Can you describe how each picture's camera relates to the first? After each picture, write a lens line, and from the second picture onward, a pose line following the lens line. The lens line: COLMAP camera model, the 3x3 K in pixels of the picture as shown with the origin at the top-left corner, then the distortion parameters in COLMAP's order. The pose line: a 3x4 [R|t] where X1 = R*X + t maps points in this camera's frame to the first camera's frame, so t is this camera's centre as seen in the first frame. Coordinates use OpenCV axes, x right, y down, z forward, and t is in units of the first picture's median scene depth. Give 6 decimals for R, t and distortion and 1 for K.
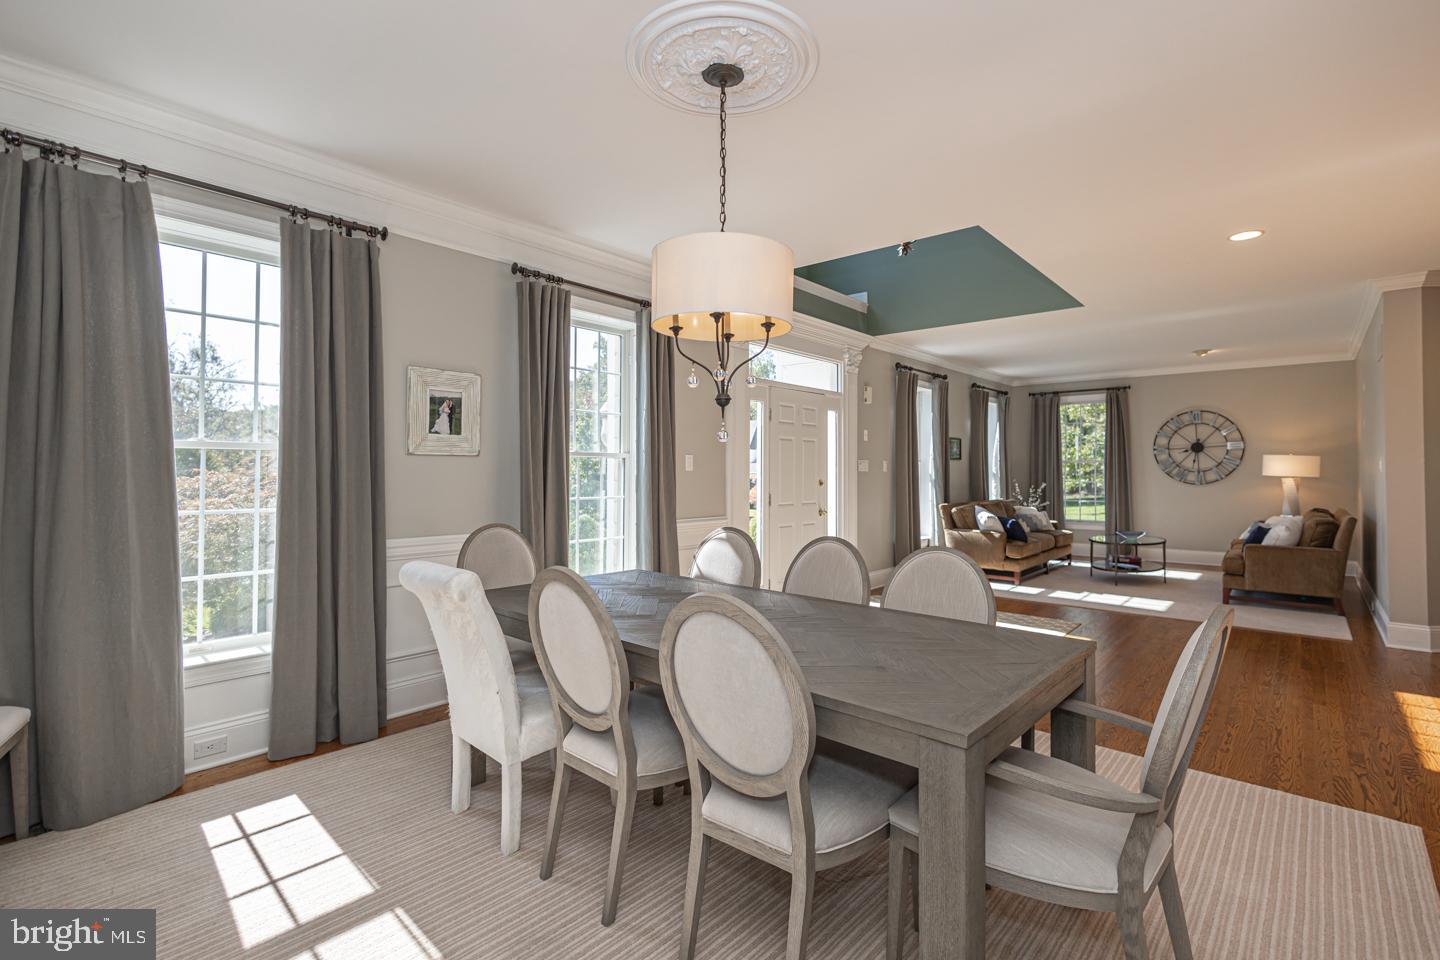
lens RADIAL K [[680.0, 0, 721.4], [0, 680.0, 463.4], [0, 0, 1]] dist [0.000682, -0.000329]
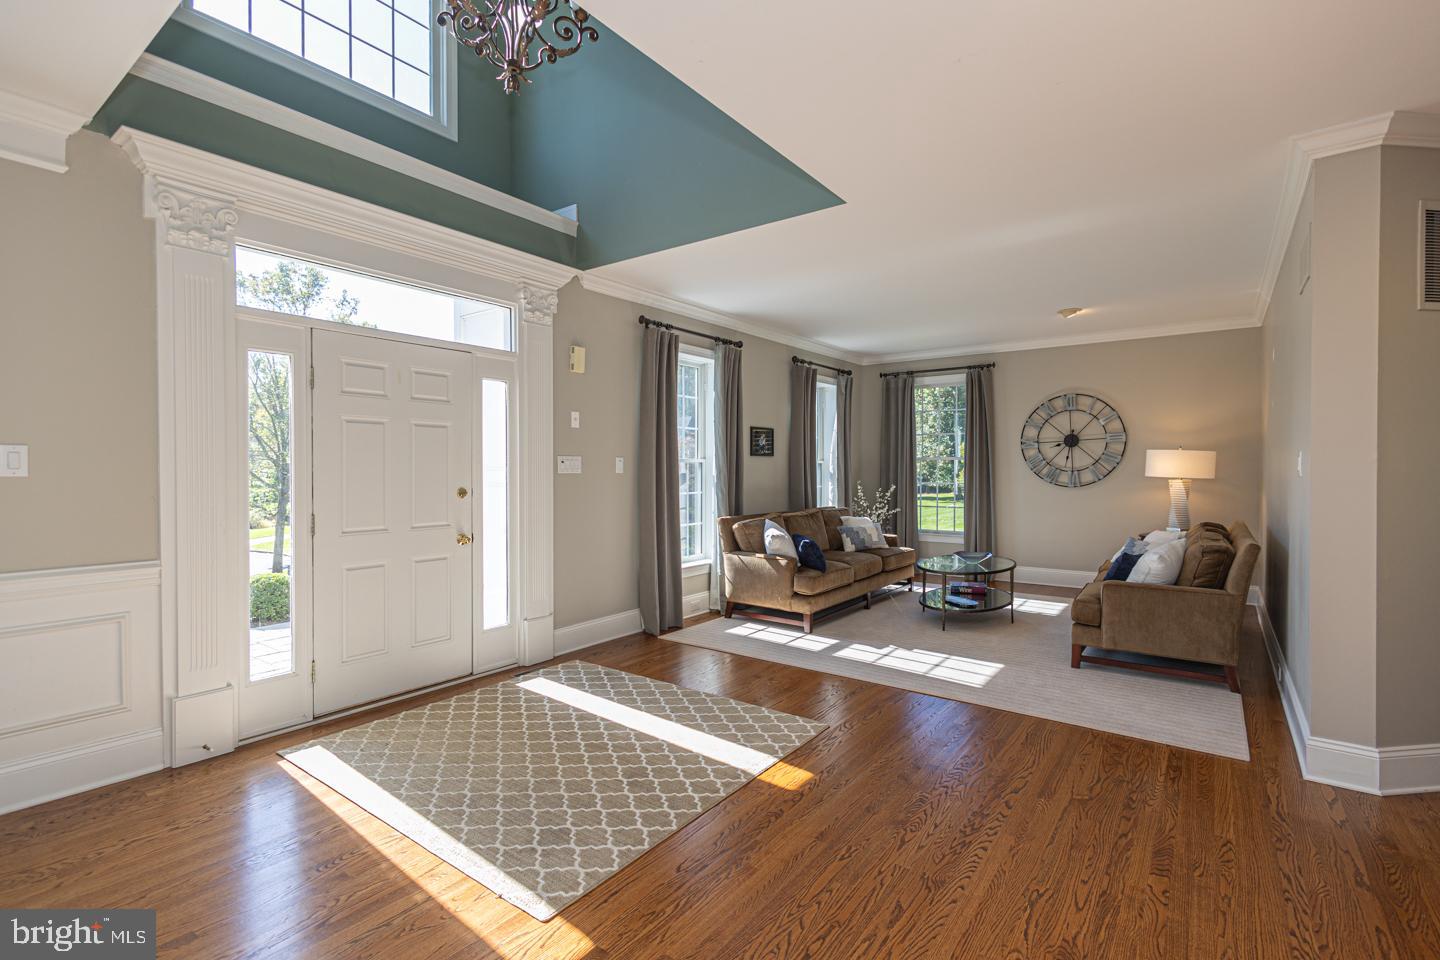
lens RADIAL K [[663.2, 0, 720.0], [0, 663.2, 480.0], [0, 0, 1]] dist [0.000968, 0.000291]
pose [[0.997579, -0.003009, 0.069479, 0.280347], [0.000960, 0.999564, 0.029502, -0.000826], [-0.069537, -0.029364, 0.997147, 0.302811]]
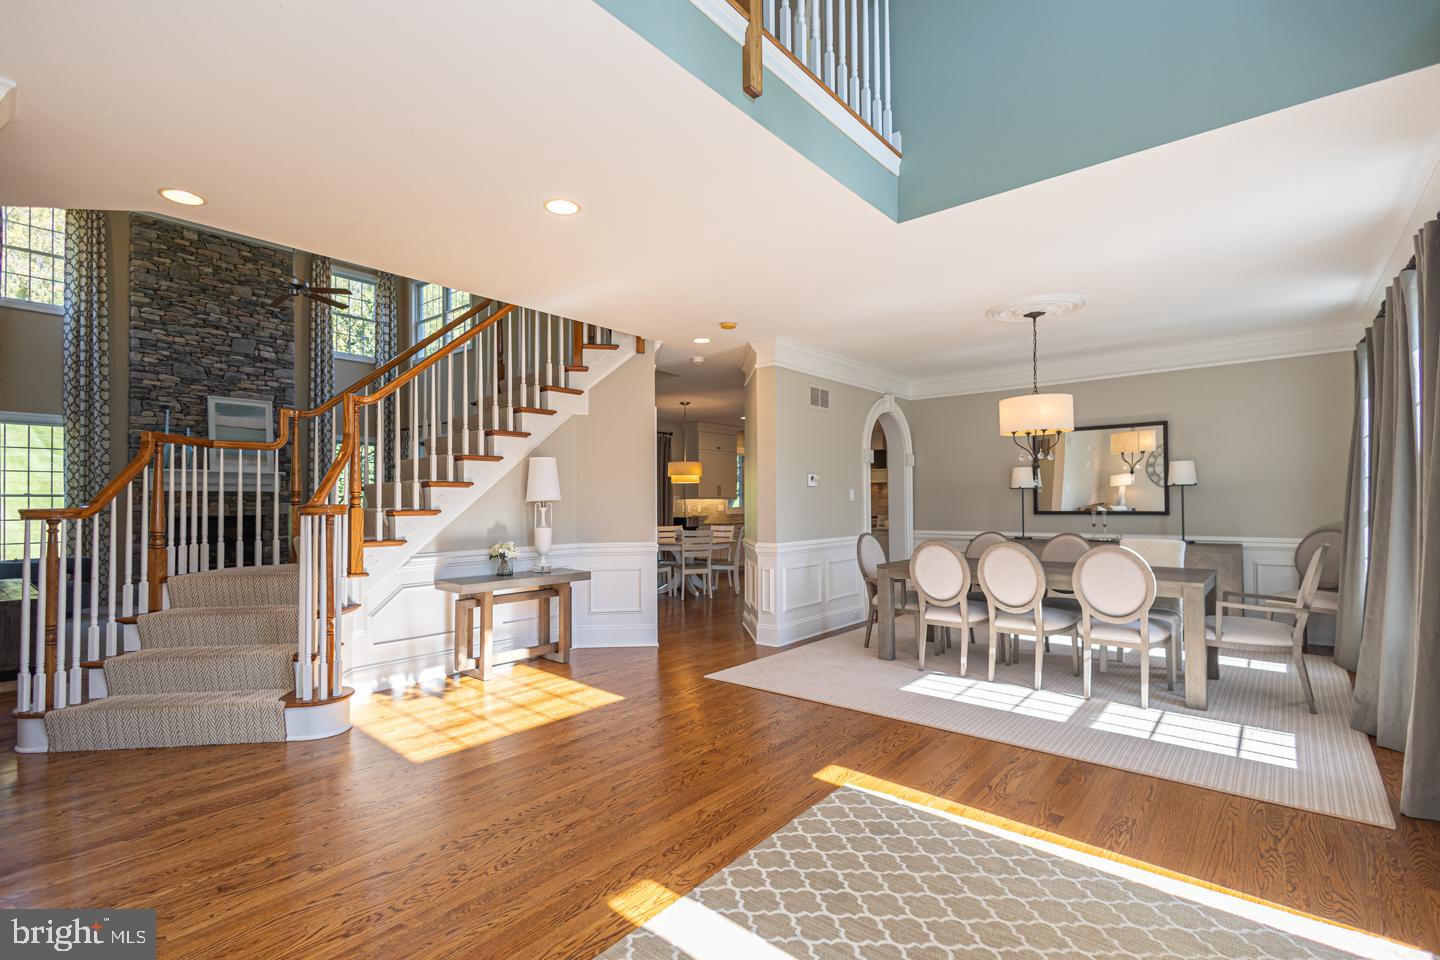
lens RADIAL K [[666.0, 0, 717.6], [0, 666.0, 496.6], [0, 0, 1]] dist [0.003519, -0.000607]
pose [[-0.999807, 0.003642, -0.019308, 0.312649], [0.004085, 0.999728, -0.022958, 0.011130], [0.019219, -0.023032, -0.999550, 0.921957]]
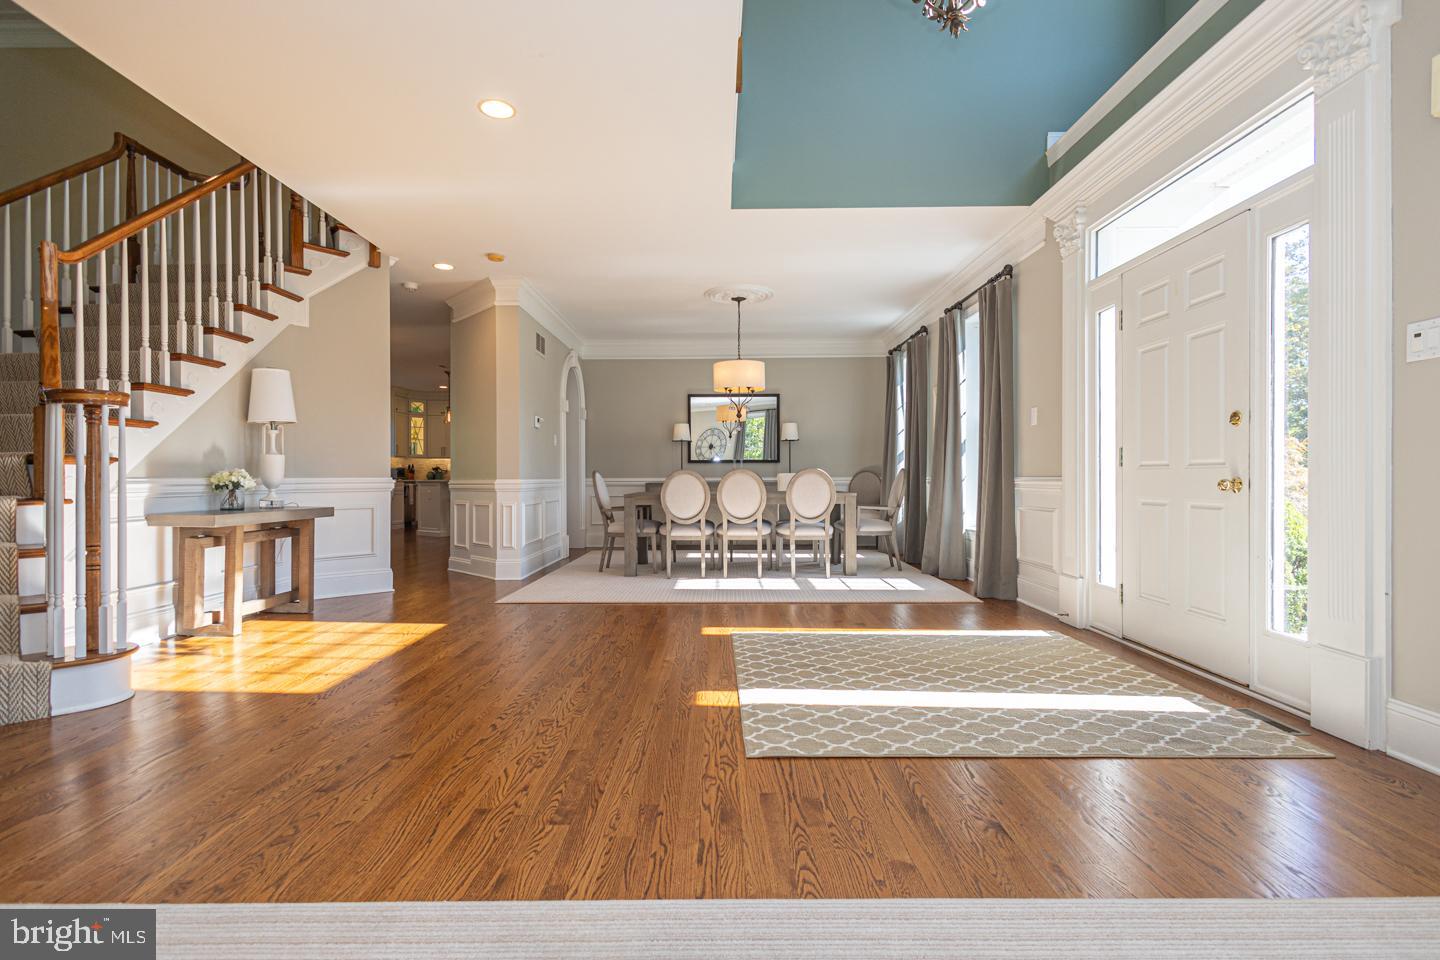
lens RADIAL K [[683.1, 0, 720.0], [0, 683.1, 480.0], [0, 0, 1]] dist [0.000481, -0.000106]
pose [[-0.760439, -0.000093, -0.649409, 0.568367], [0.008941, 0.999904, -0.010613, 0.058097], [0.649348, -0.013877, -0.760365, 0.921969]]
